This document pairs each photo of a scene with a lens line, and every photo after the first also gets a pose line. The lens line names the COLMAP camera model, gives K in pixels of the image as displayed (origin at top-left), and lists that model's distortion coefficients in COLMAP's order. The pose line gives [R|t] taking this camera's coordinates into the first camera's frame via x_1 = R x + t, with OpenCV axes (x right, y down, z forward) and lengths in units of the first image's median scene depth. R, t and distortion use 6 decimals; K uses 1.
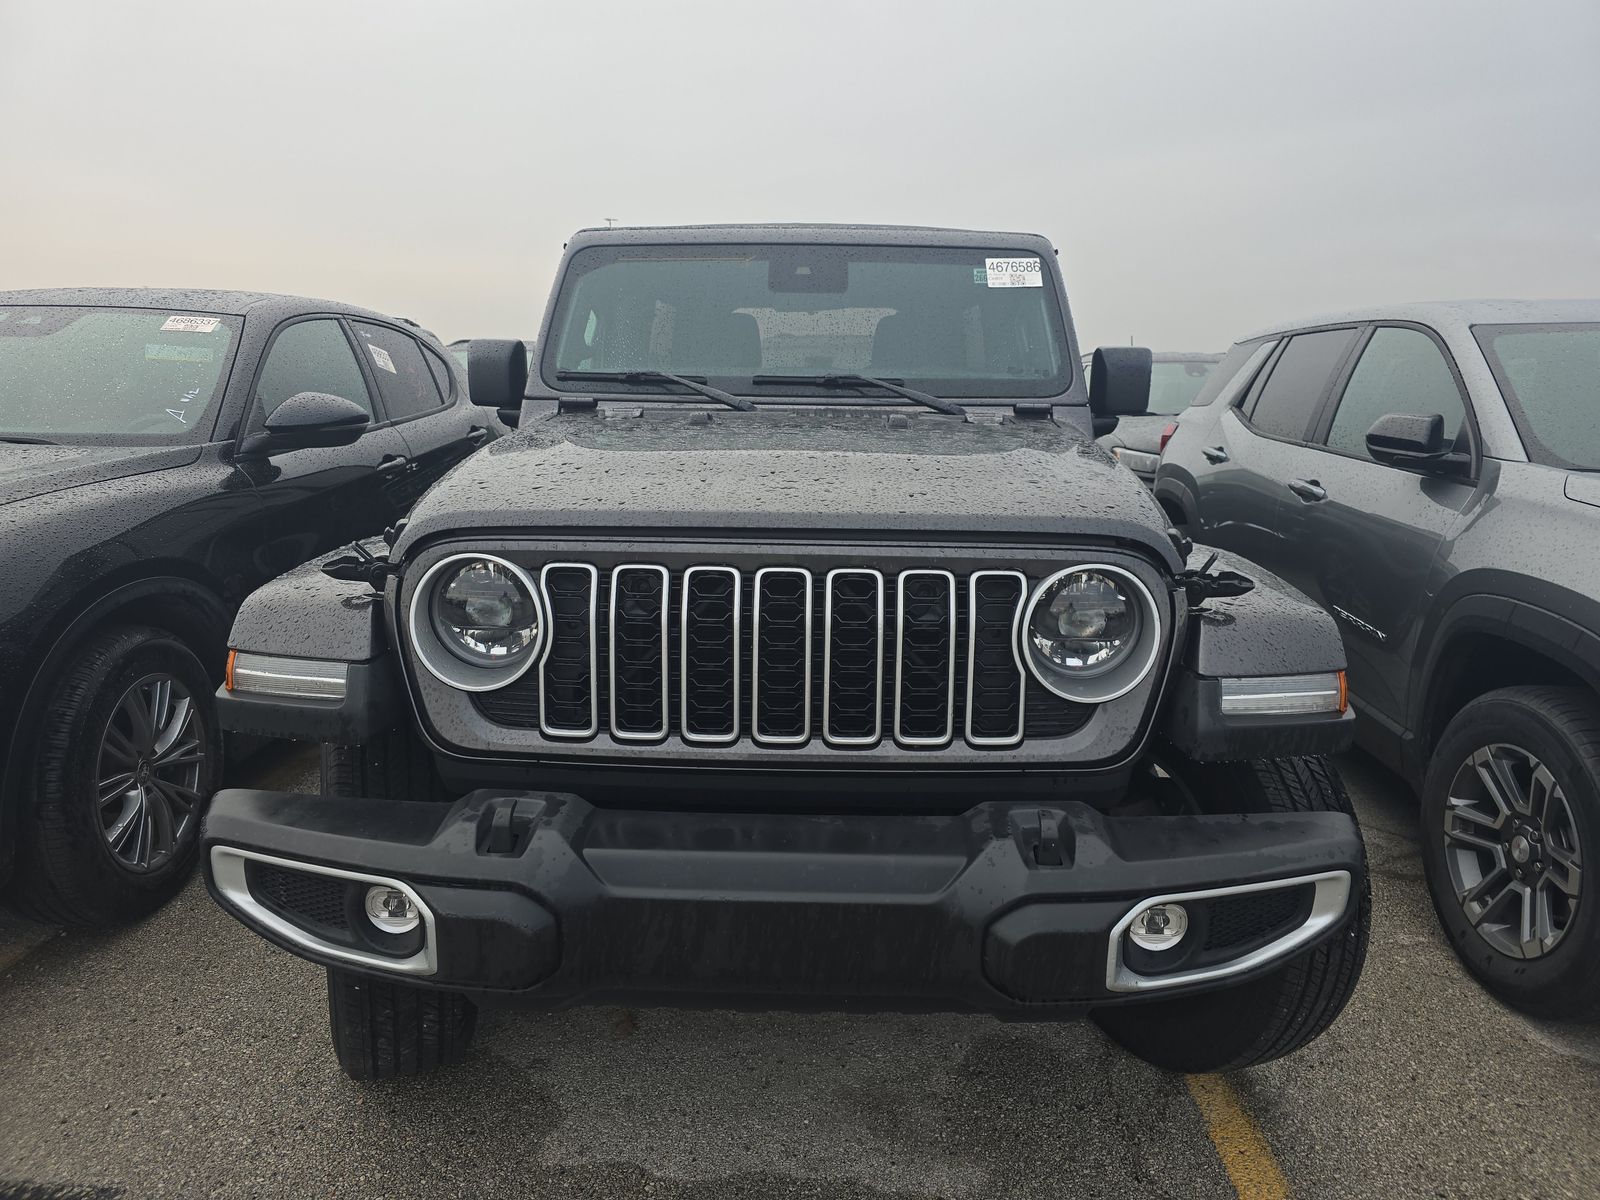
lens RADIAL K [[1094.2, 0, 809.3], [0, 1094.2, 571.2], [0, 0, 1]] dist [0.056603, -0.049197]
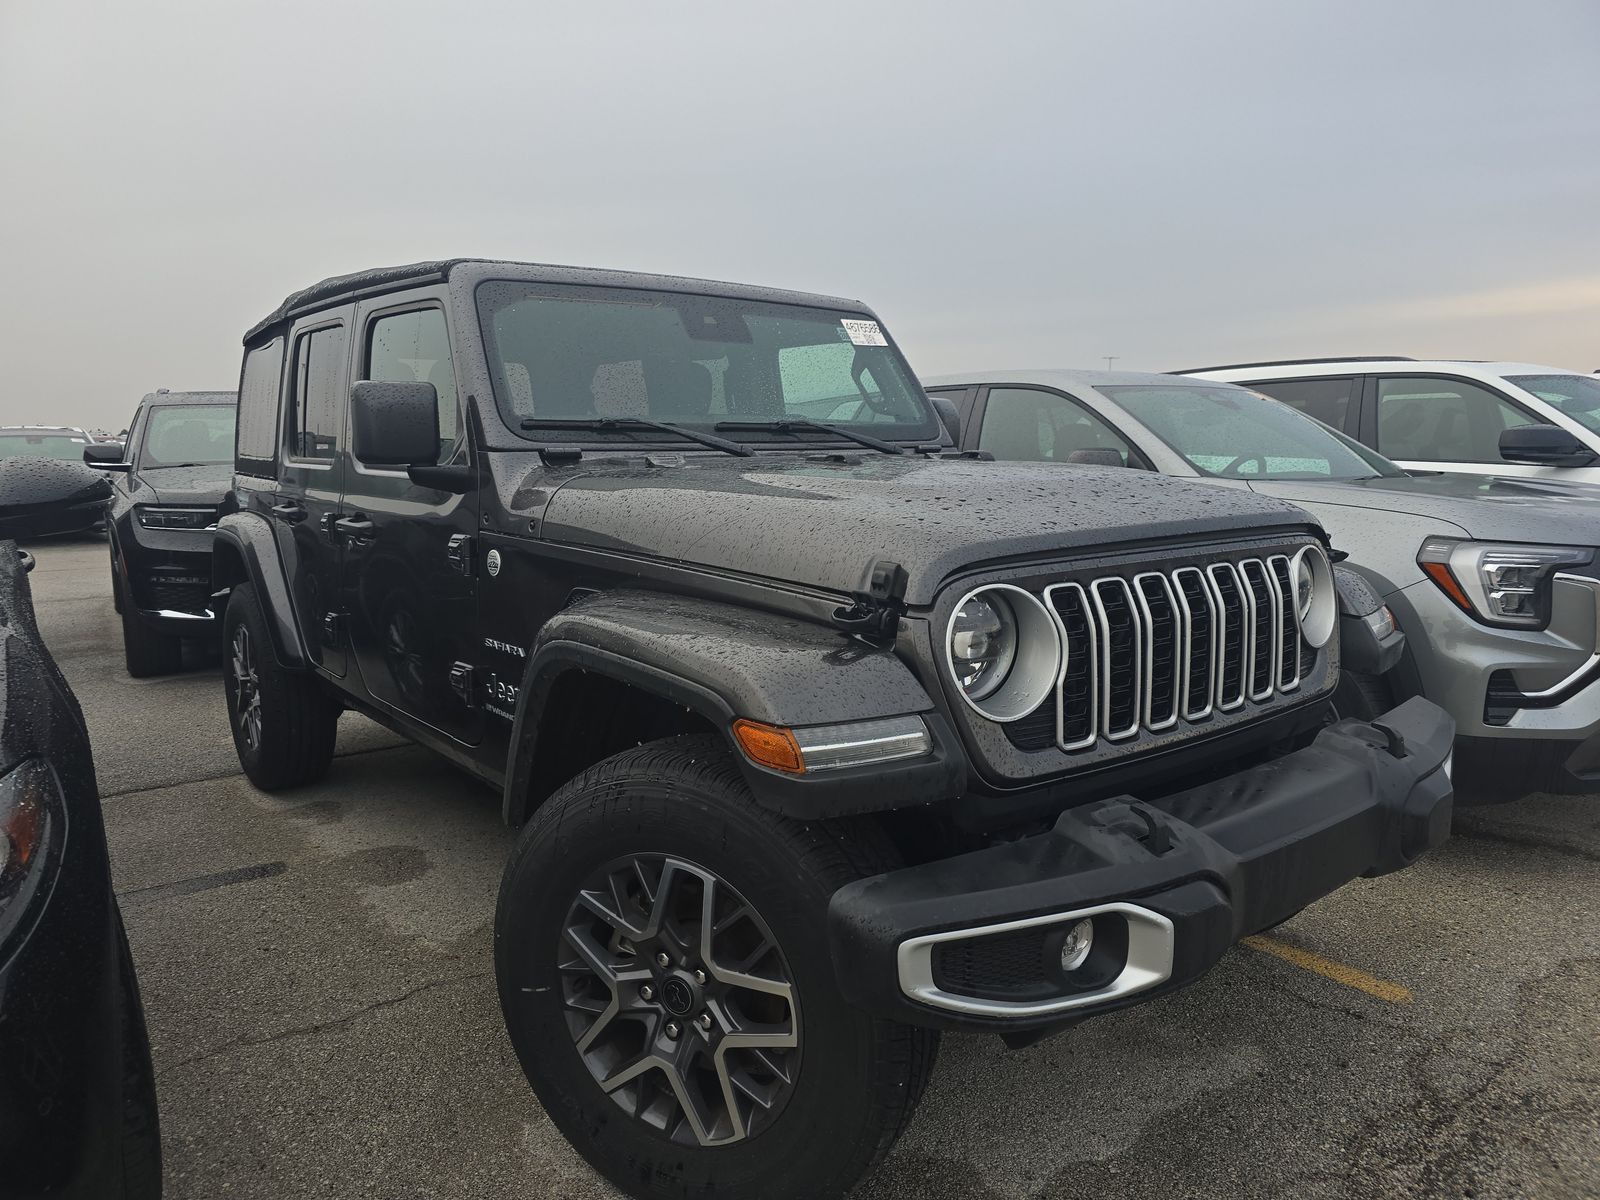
lens RADIAL K [[1094.2, 0, 809.3], [0, 1094.2, 571.2], [0, 0, 1]] dist [0.056603, -0.049197]
pose [[0.762258, -0.091580, 0.640761, -0.629659], [0.130357, 0.991377, -0.013383, -0.021401], [-0.634010, 0.093729, 0.767623, 0.201689]]
